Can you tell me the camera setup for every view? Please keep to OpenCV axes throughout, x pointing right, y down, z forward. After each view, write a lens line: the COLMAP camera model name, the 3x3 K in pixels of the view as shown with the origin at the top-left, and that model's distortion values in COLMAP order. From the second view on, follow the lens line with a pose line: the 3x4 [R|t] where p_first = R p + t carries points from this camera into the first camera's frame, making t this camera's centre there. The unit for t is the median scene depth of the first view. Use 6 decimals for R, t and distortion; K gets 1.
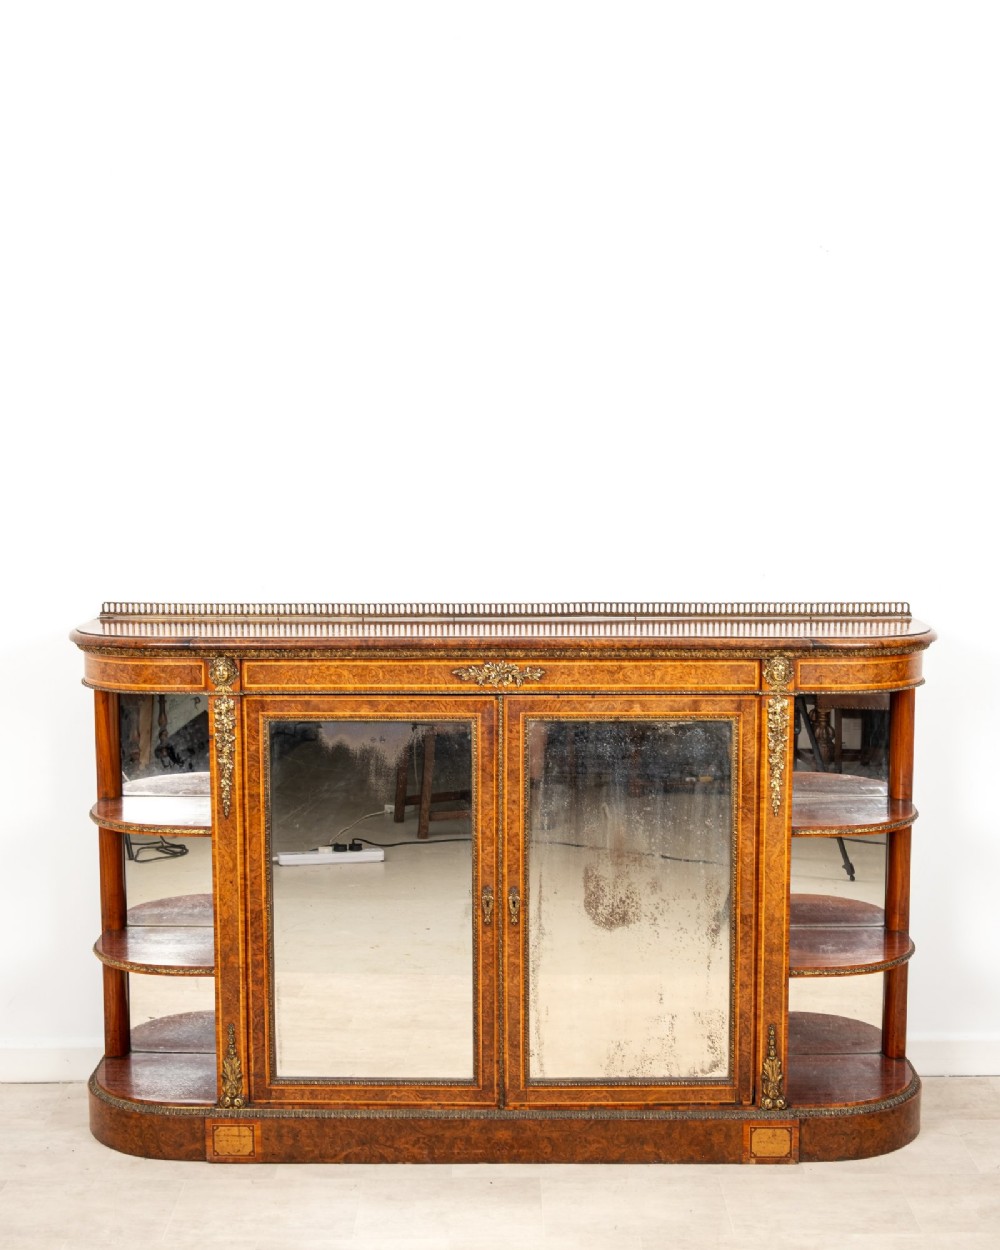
lens RADIAL K [[1752.6, 0, 530.1], [0, 1752.6, 668.2], [0, 0, 1]] dist [0.002629, 0.000000]
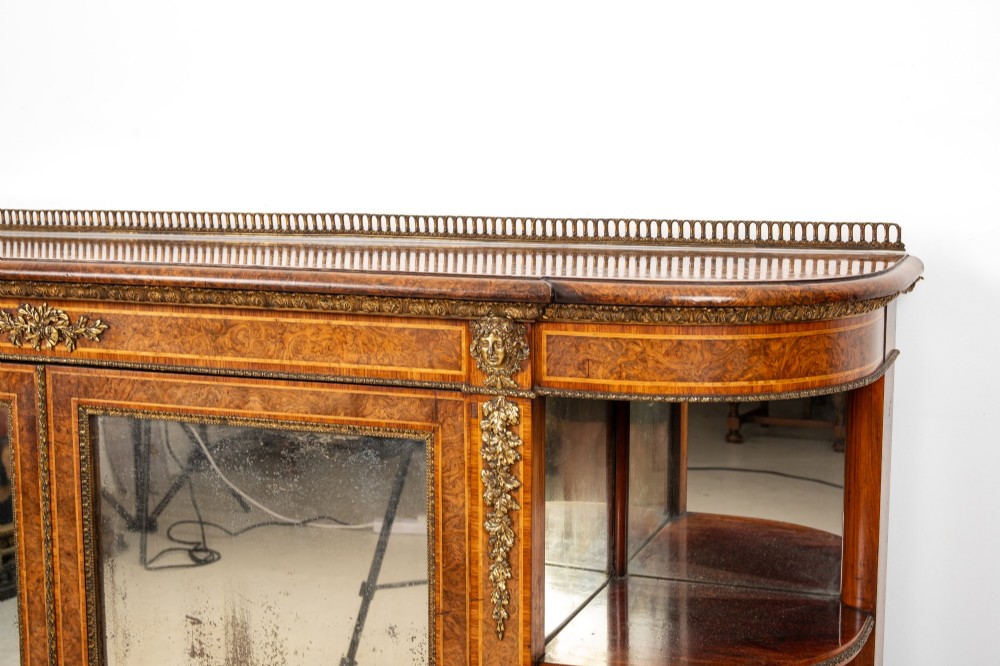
lens RADIAL K [[1389.0, 0, 511.1], [0, 1389.0, 319.1], [0, 0, 1]] dist [-0.023544, 0.000000]
pose [[0.935728, 0.042961, -0.350095, 0.273750], [-0.042343, 0.999059, 0.009423, -0.009412], [0.350170, 0.006006, 0.936667, 0.628912]]
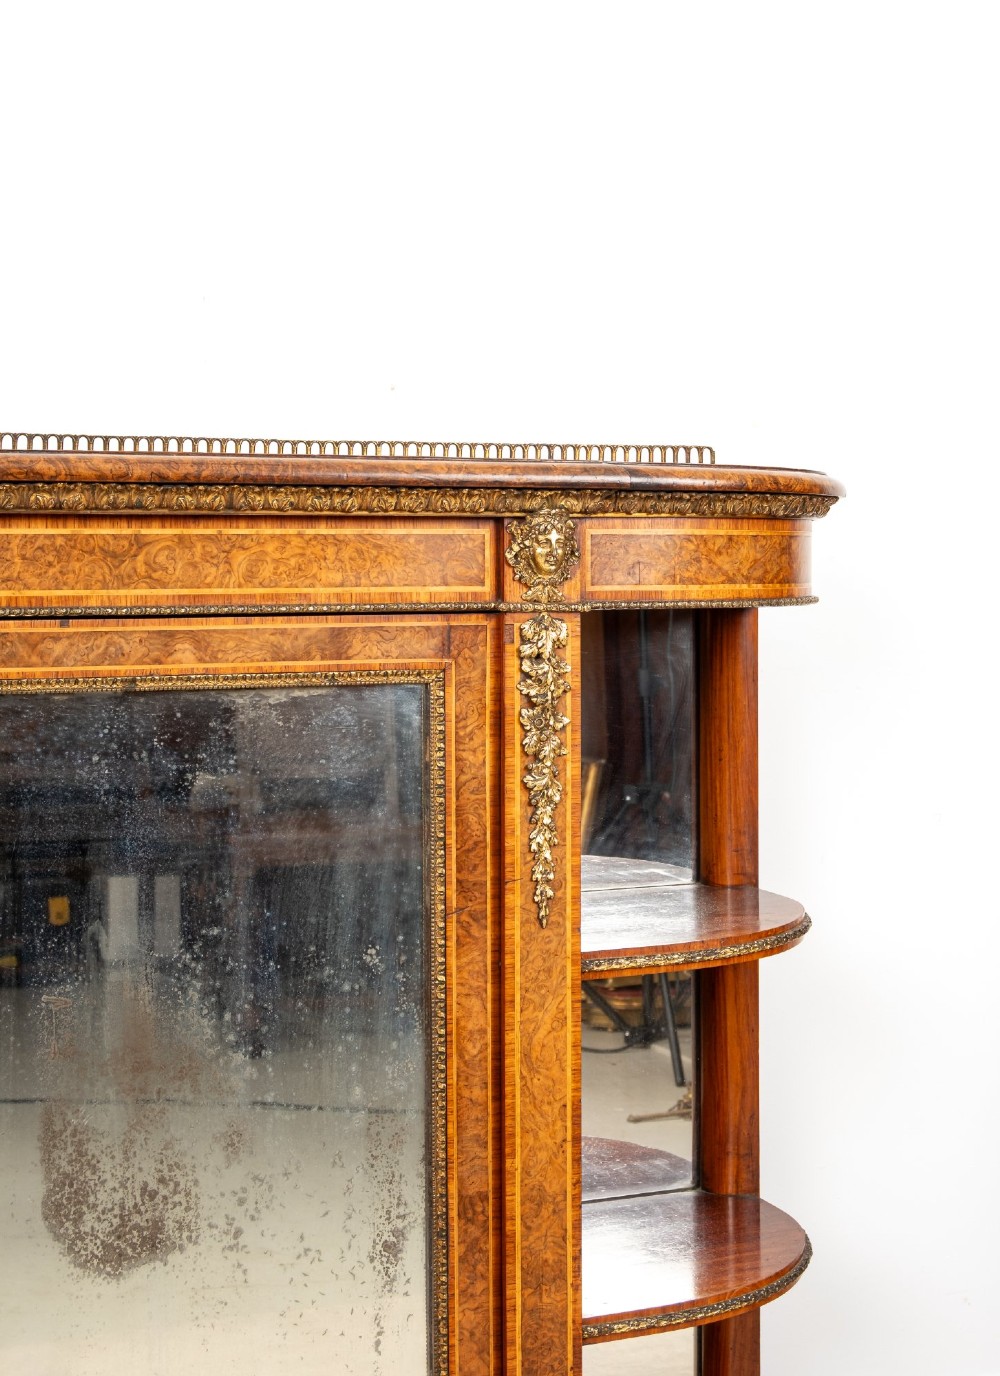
lens RADIAL K [[2279.3, 0, 577.2], [0, 2279.3, 553.8], [0, 0, 1]] dist [-0.053628, 0.000000]
pose [[0.919028, 0.000113, 0.394191, -0.050800], [0.050462, 0.991739, -0.117933, 0.061762], [-0.390948, 0.128276, 0.911430, 0.523539]]
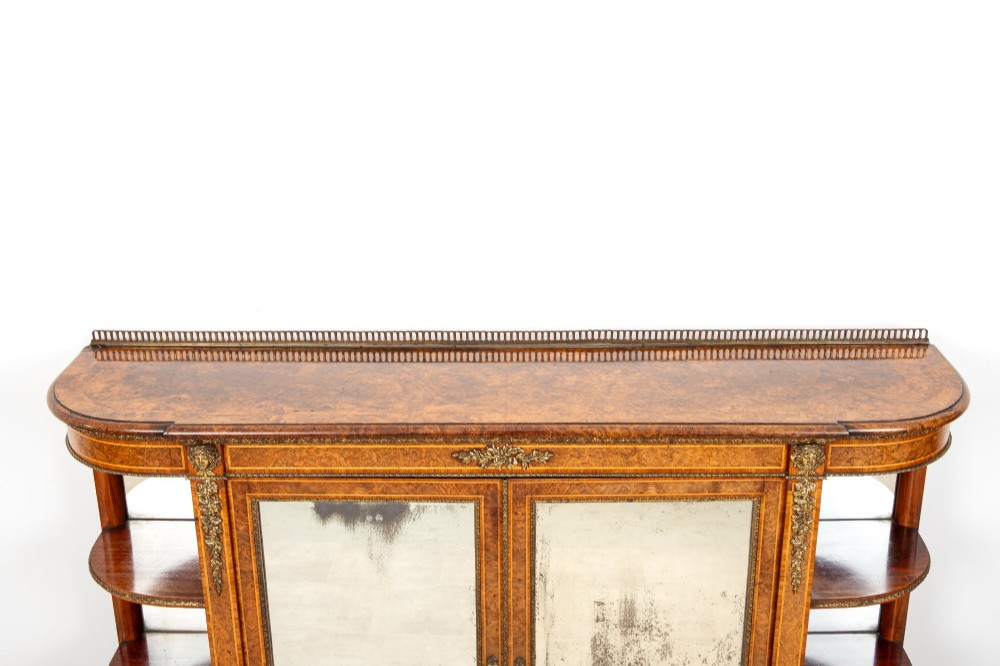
lens RADIAL K [[1136.0, 0, 507.7], [0, 1136.0, 302.8], [0, 0, 1]] dist [-0.045012, 0.000000]
pose [[0.999963, -0.004500, -0.007394, -0.010313], [0.005927, 0.978513, 0.206101, -0.195476], [0.006307, -0.206137, 0.978503, 0.428231]]
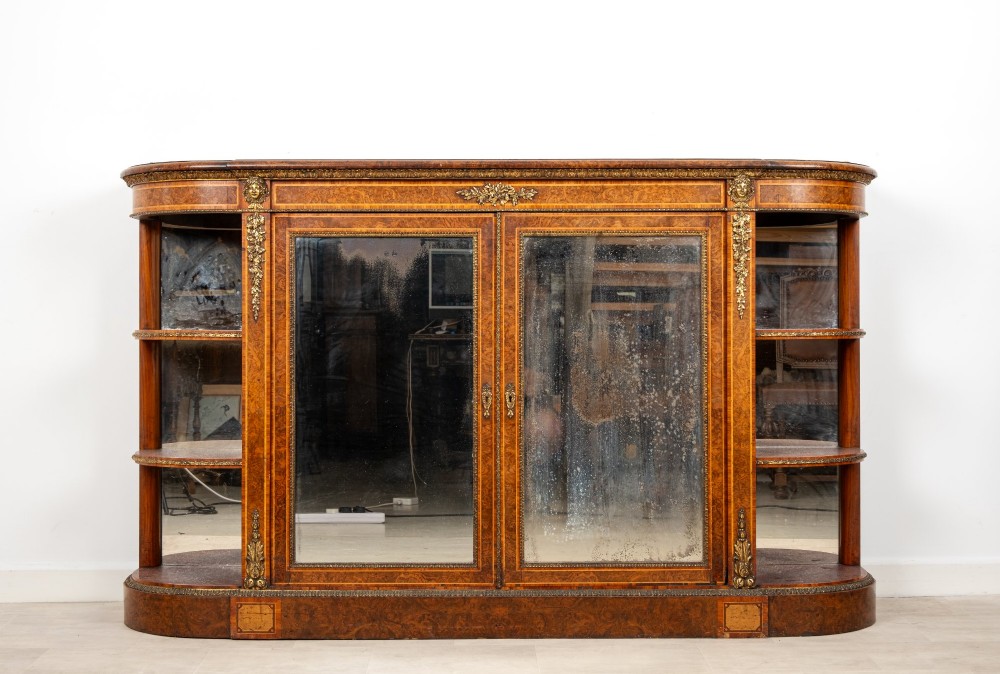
lens RADIAL K [[1538.9, 0, 525.1], [0, 1538.9, 311.1], [0, 0, 1]] dist [-0.001858, 0.000000]
pose [[0.999902, -0.000784, 0.013991, -0.013434], [0.002617, 0.991314, -0.131487, 0.208139], [-0.013766, 0.131511, 0.991219, 0.014427]]
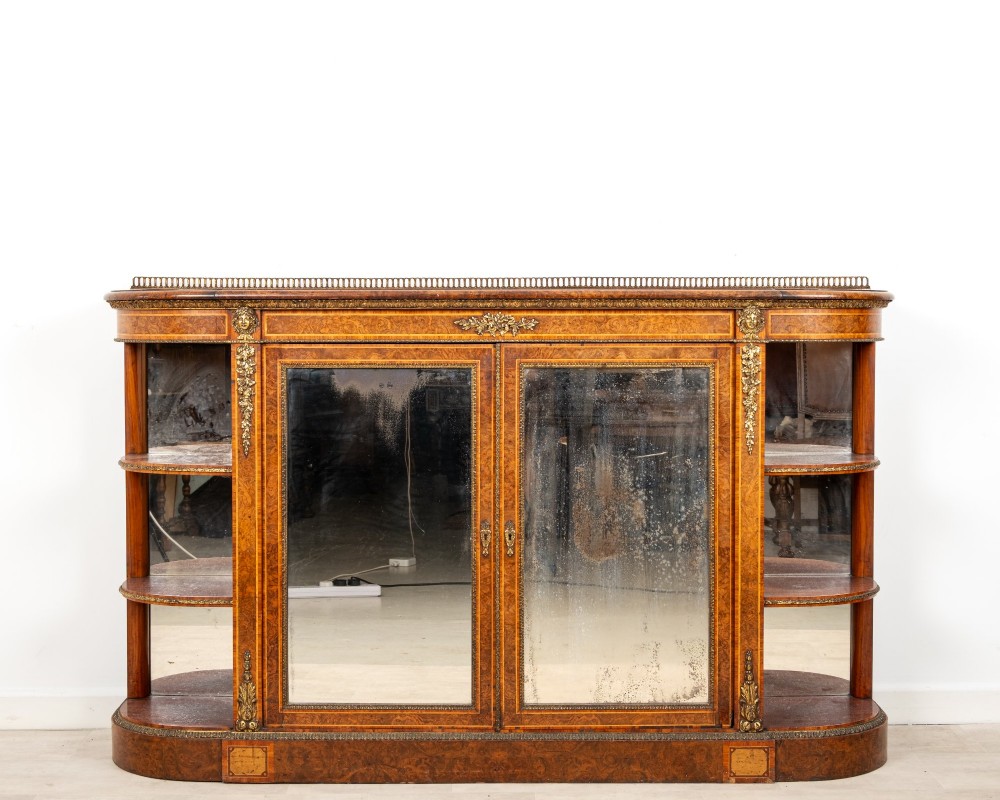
lens RADIAL K [[1641.3, 0, 520.8], [0, 1641.3, 375.2], [0, 0, 1]] dist [0.006345, 0.000000]
pose [[0.999974, 0.000426, 0.007156, -0.009773], [0.000187, 0.996344, -0.085436, 0.121365], [-0.007167, 0.085435, 0.996318, -0.021434]]
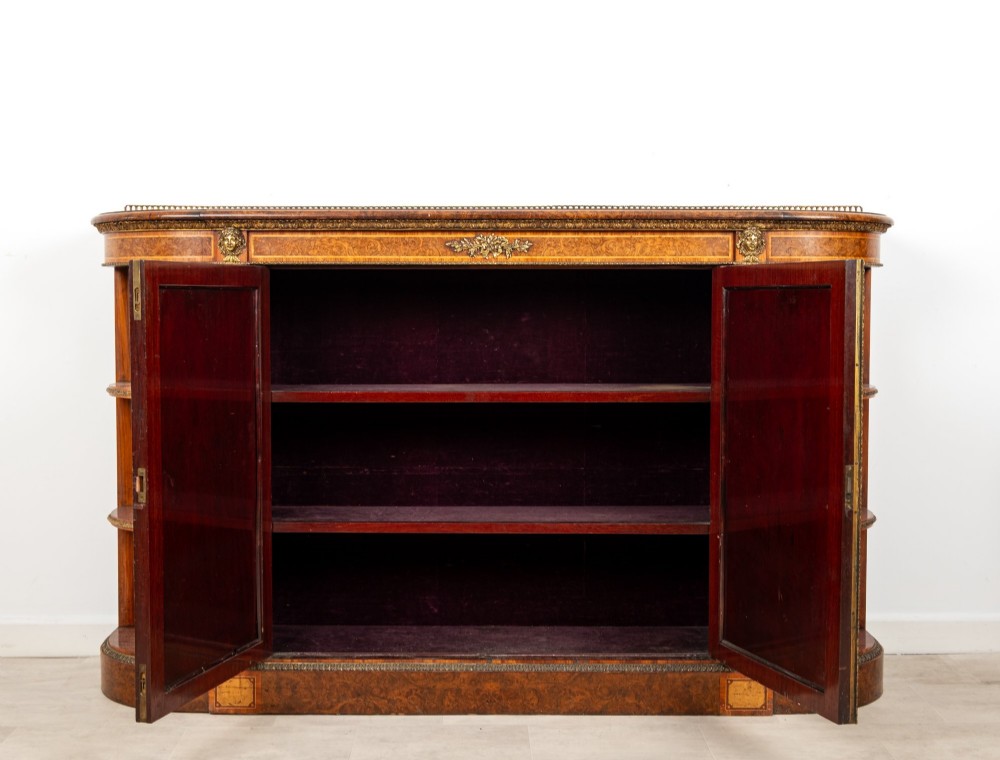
lens RADIAL K [[1351.3, 0, 497.2], [0, 1351.3, 372.8], [0, 0, 1]] dist [0.004652, 0.000000]
pose [[0.999993, 0.002299, 0.002869, -0.014954], [-0.002095, 0.997619, -0.068932, 0.135456], [-0.003021, 0.068925, 0.997617, 0.179891]]
